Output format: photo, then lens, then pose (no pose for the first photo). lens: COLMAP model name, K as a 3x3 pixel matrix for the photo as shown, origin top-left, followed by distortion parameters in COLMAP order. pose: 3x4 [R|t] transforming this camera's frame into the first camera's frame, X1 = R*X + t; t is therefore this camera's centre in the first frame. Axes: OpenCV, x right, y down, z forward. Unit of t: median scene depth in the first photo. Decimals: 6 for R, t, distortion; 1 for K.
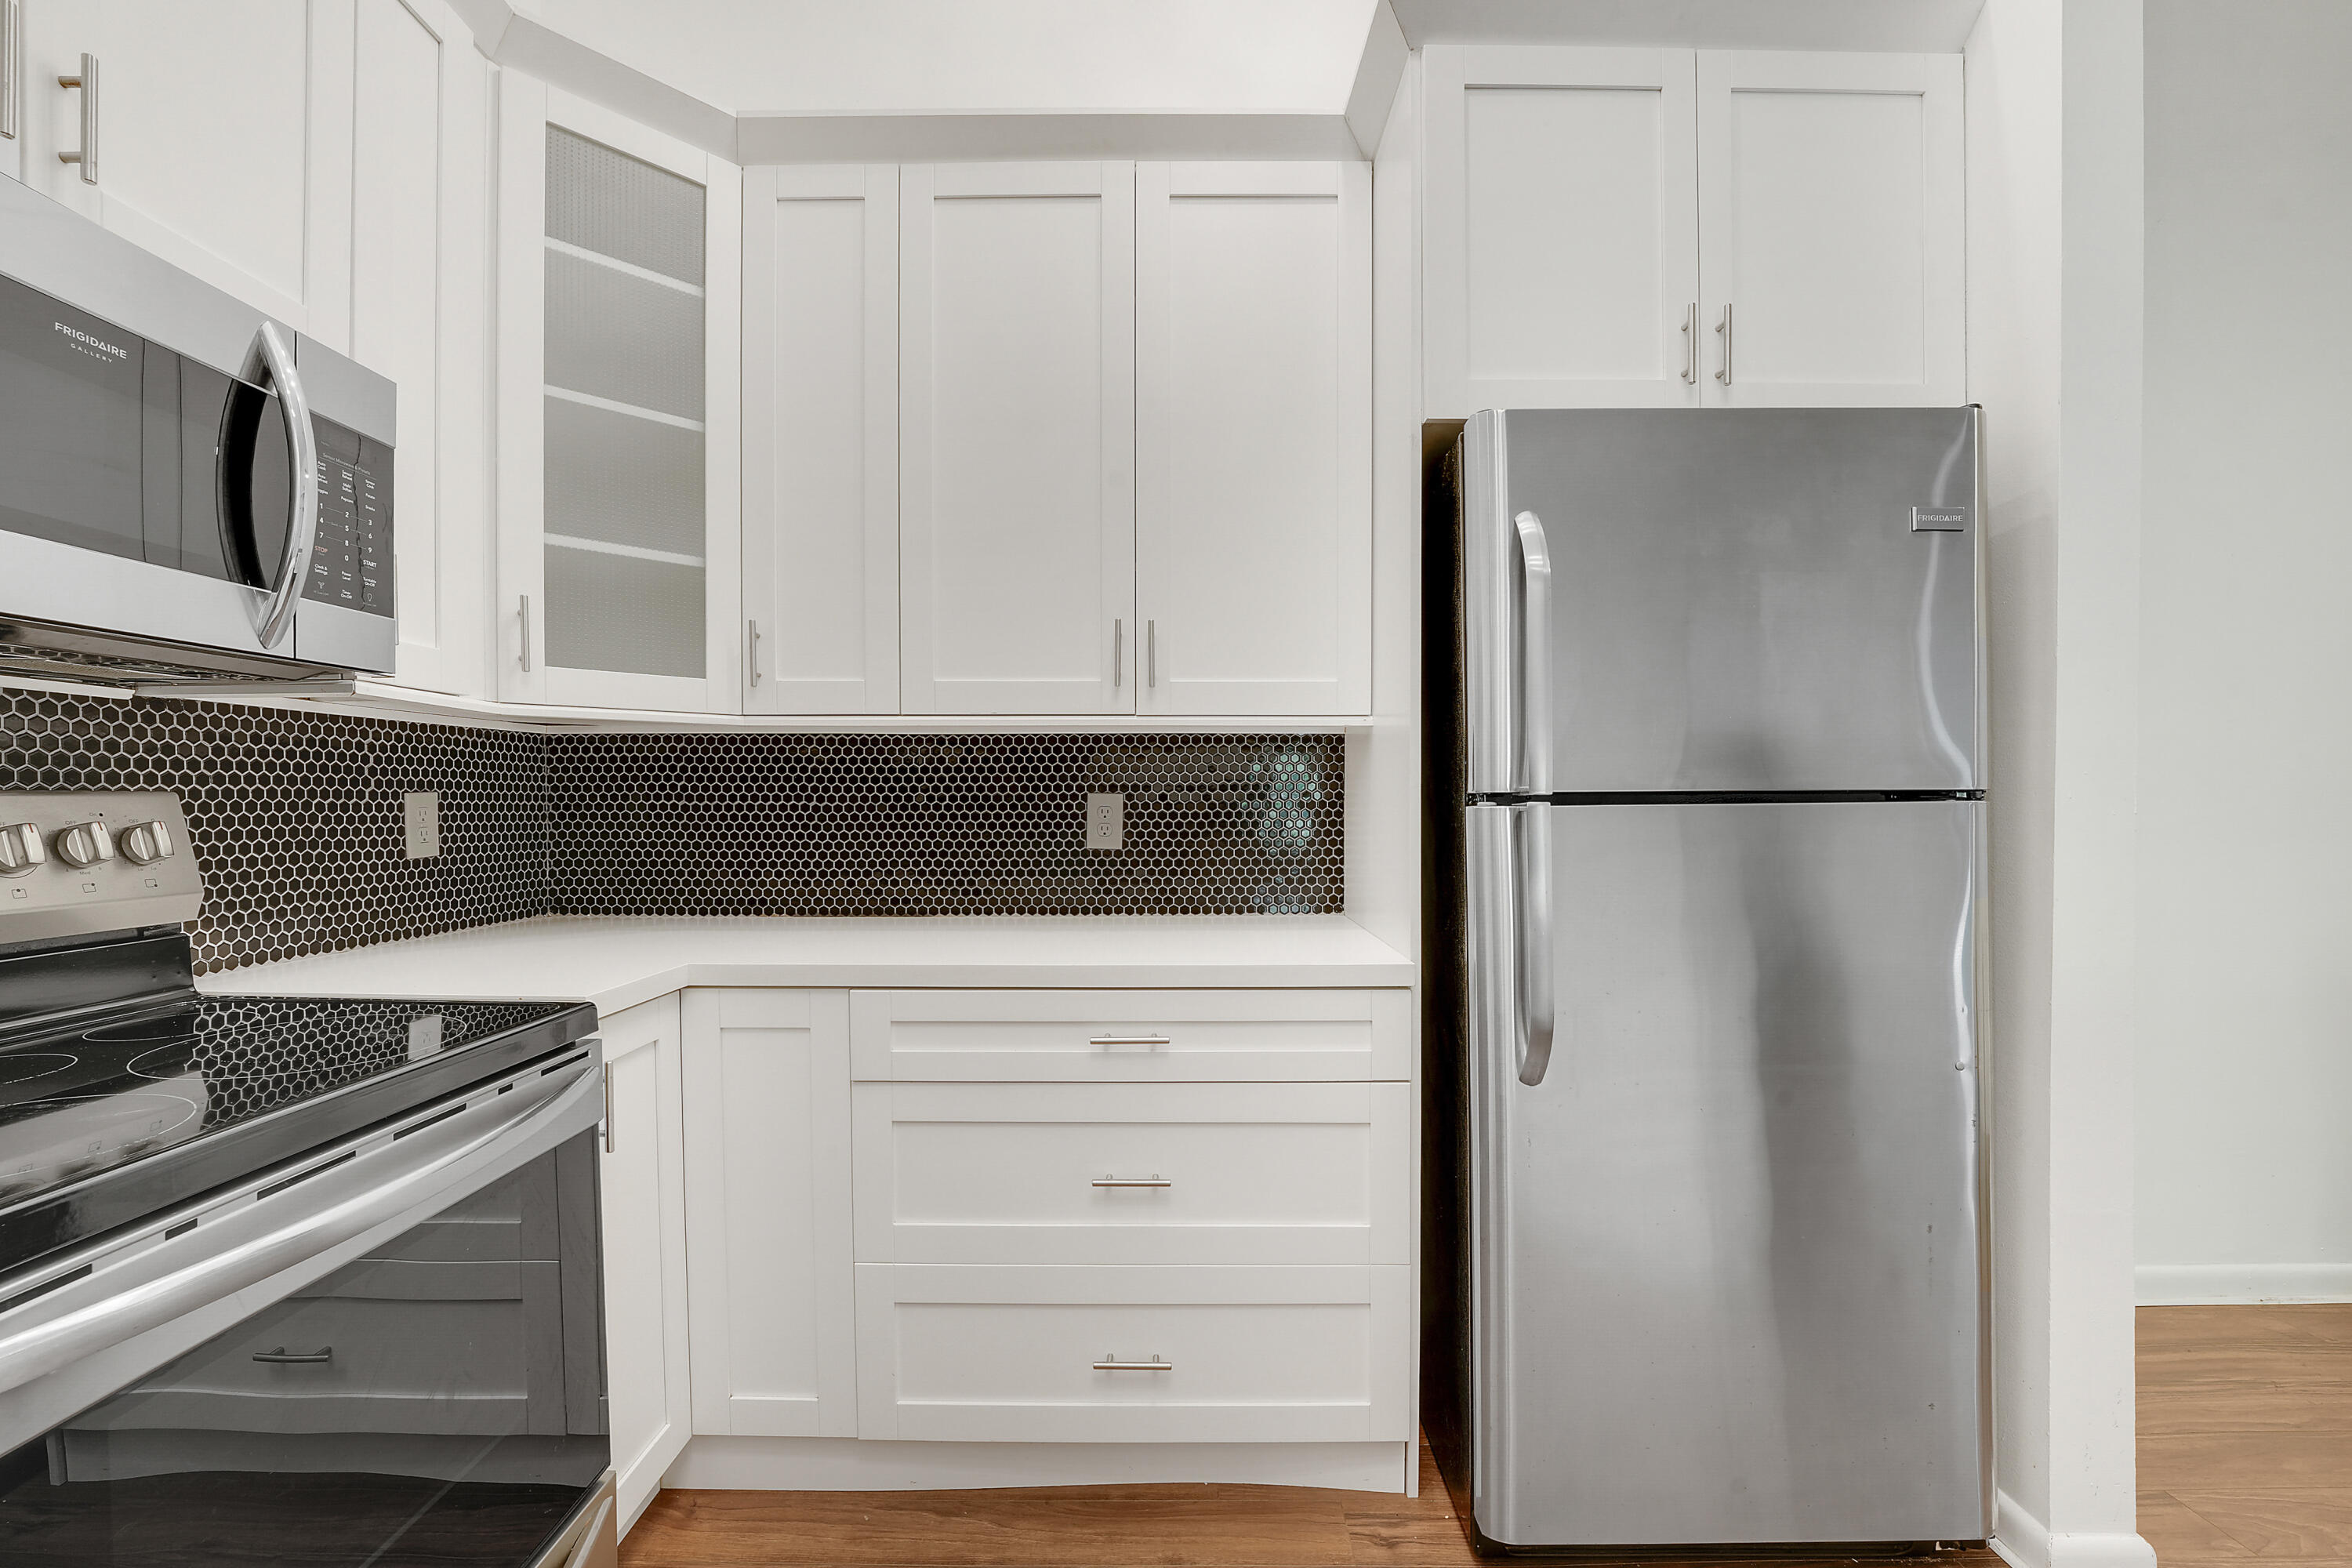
lens RADIAL K [[966.9, 0, 1134.5], [0, 966.9, 804.7], [0, 0, 1]] dist [-0.025245, 0.004625]
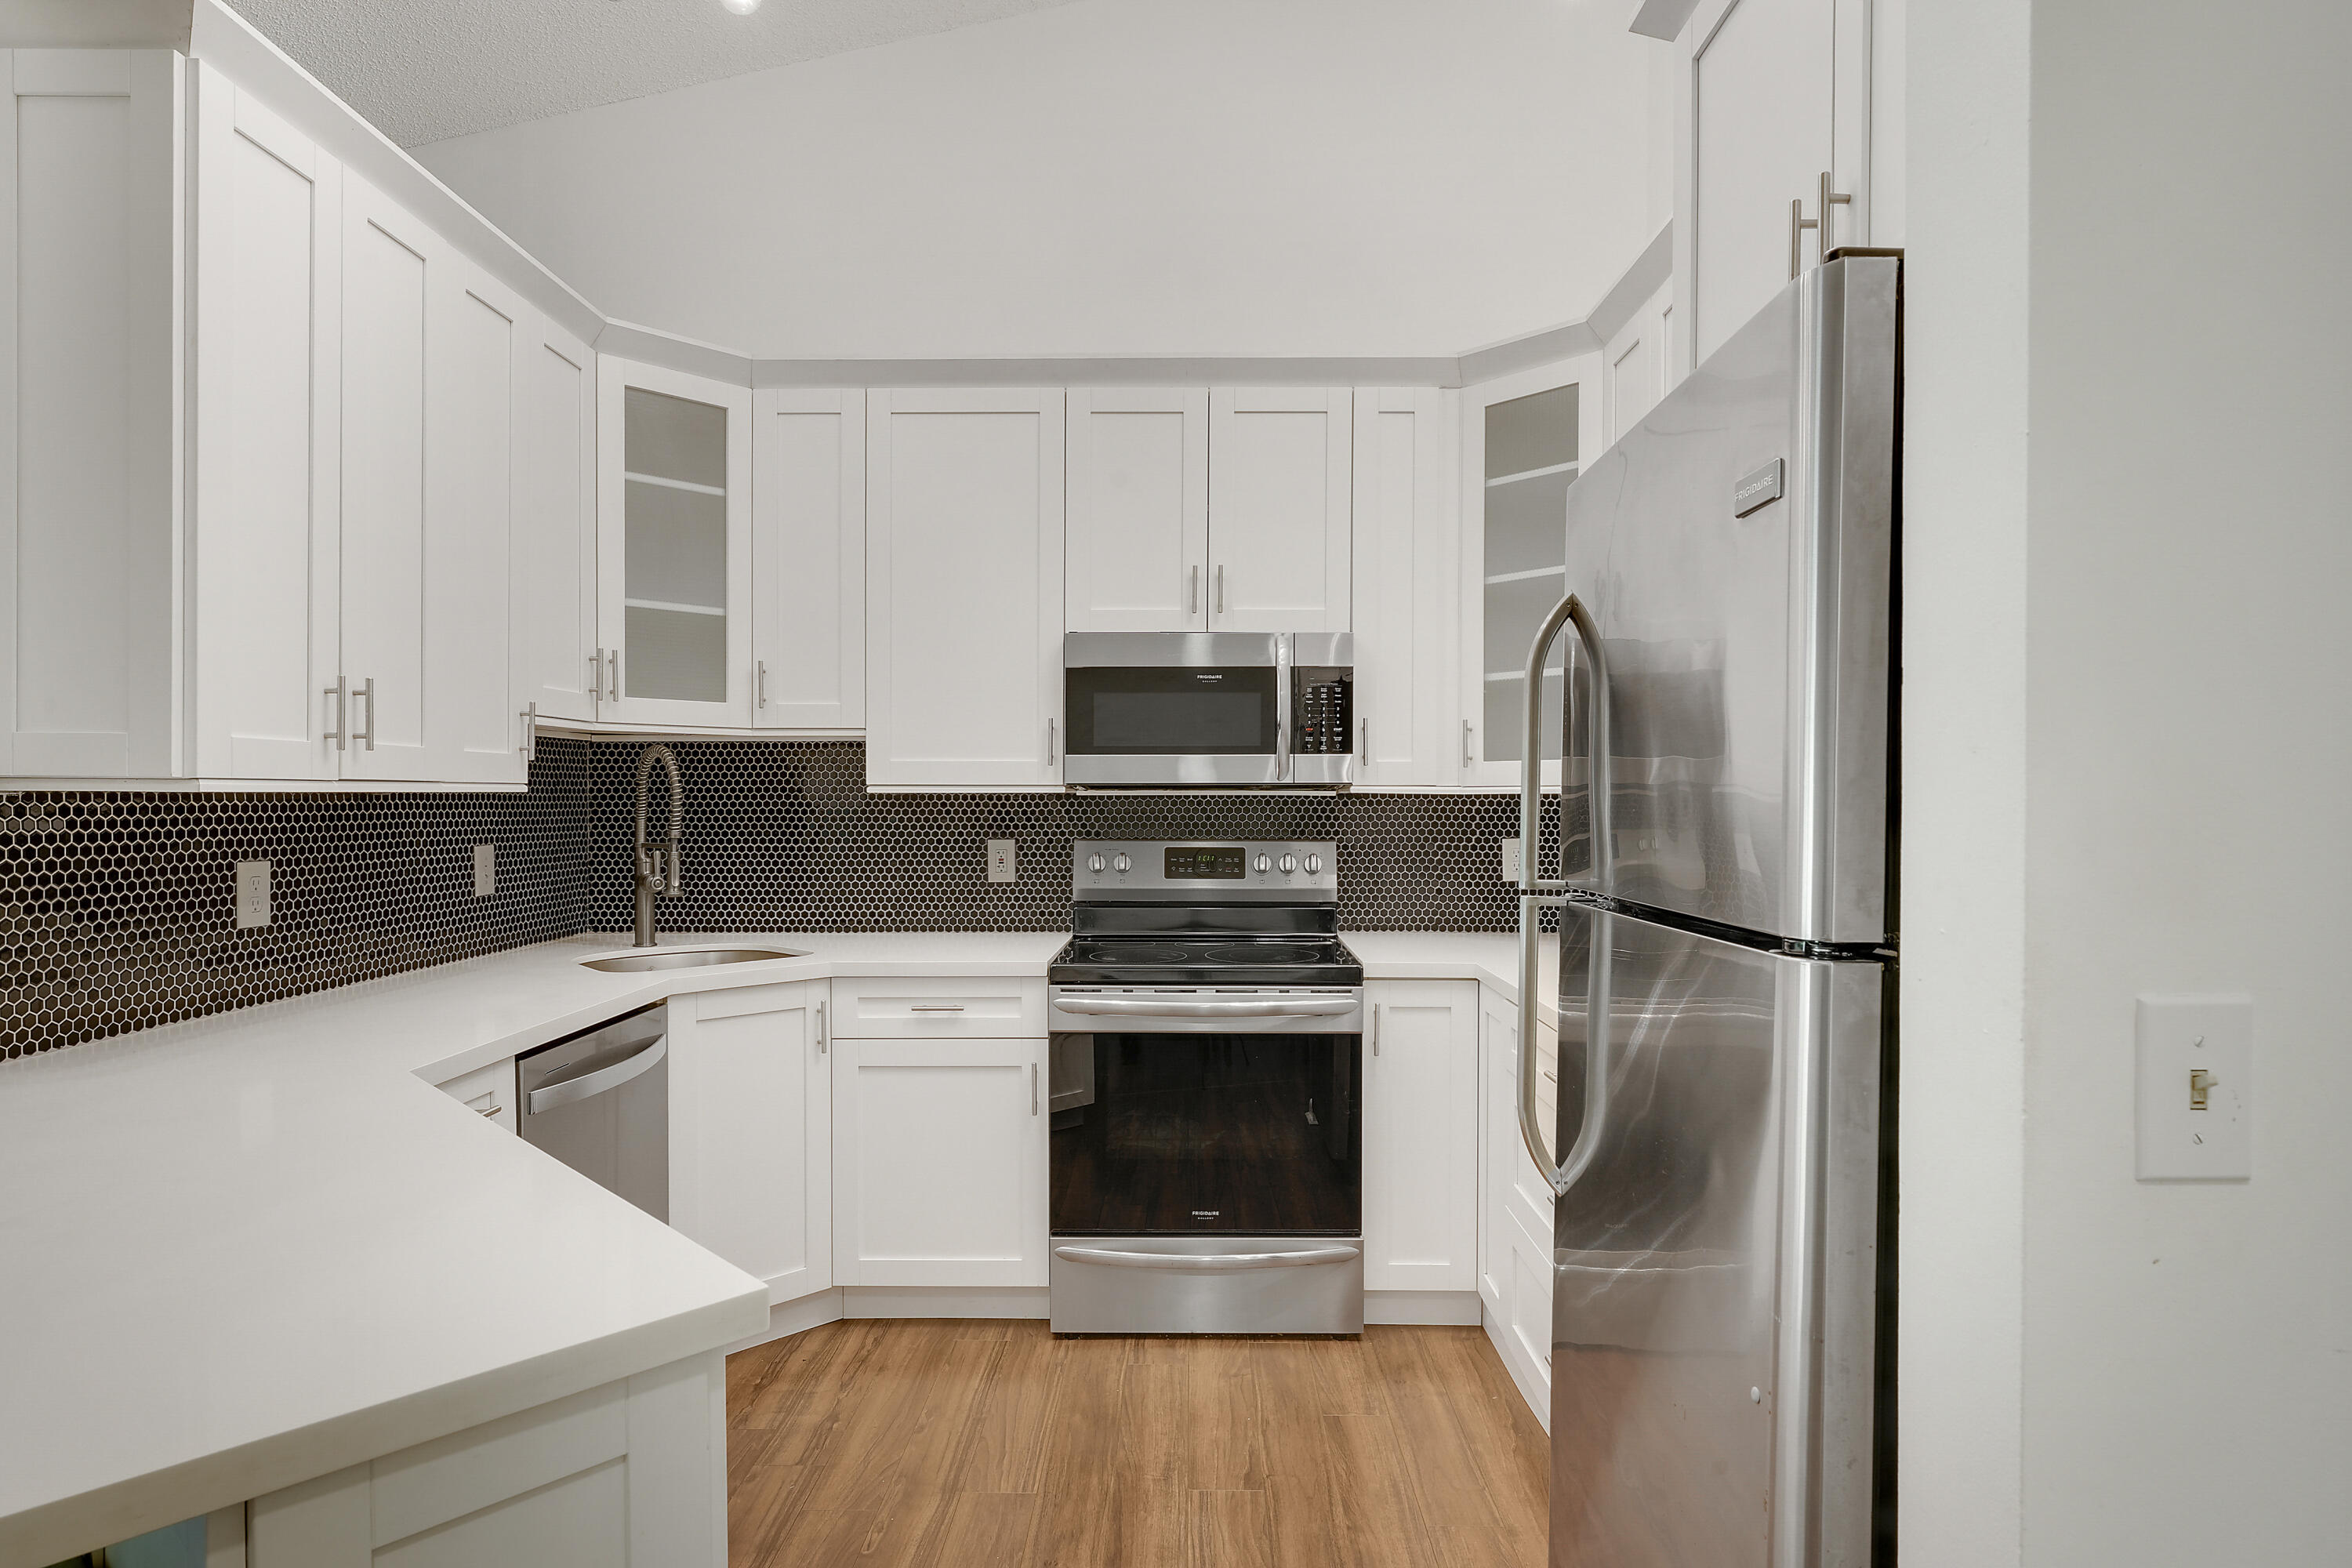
lens RADIAL K [[1237.0, 0, 1181.4], [0, 1237.0, 793.9], [0, 0, 1]] dist [0.008747, 0.001008]
pose [[0.017678, -0.002157, -0.999841, 1.348124], [-0.008250, 0.999963, -0.002303, -0.083066], [0.999810, 0.008289, 0.017659, 0.474556]]
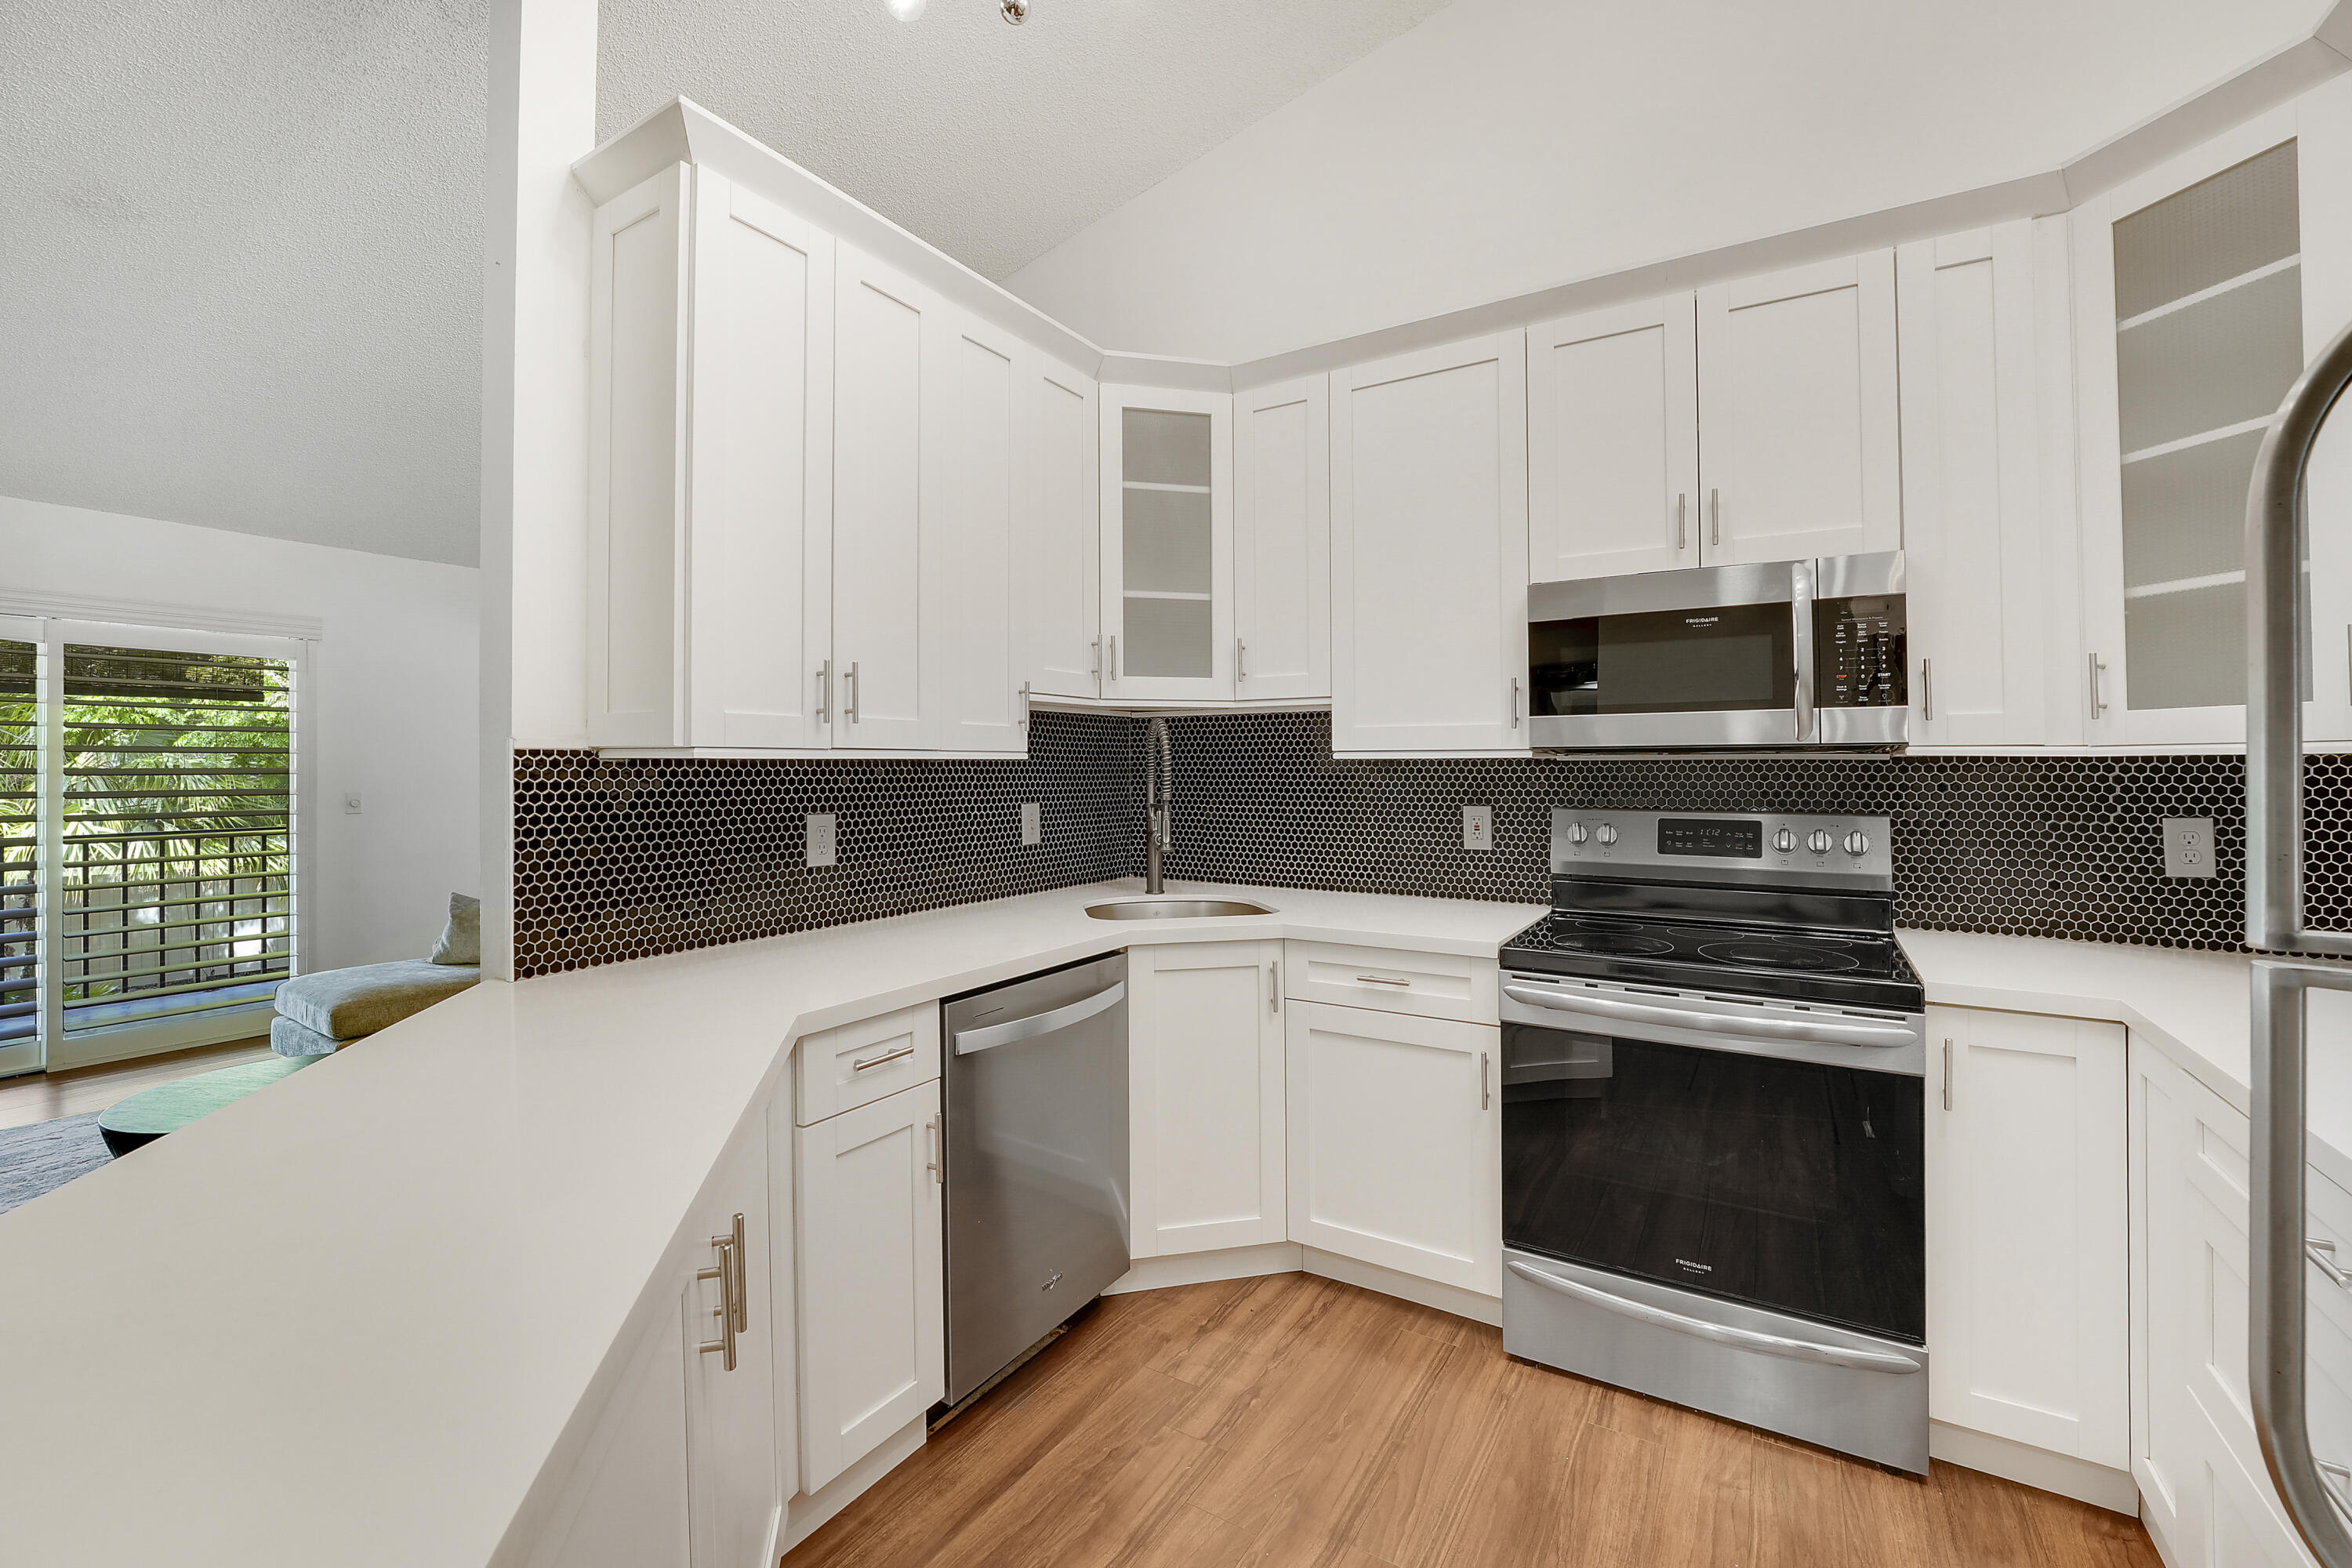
lens RADIAL K [[966.9, 0, 1190.5], [0, 966.9, 739.9], [0, 0, 1]] dist [-0.025245, 0.004625]
pose [[-0.495788, -0.021911, -0.868167, 0.856991], [-0.005494, 0.999741, -0.022094, -0.079921], [0.868426, -0.006184, -0.495779, 0.595505]]
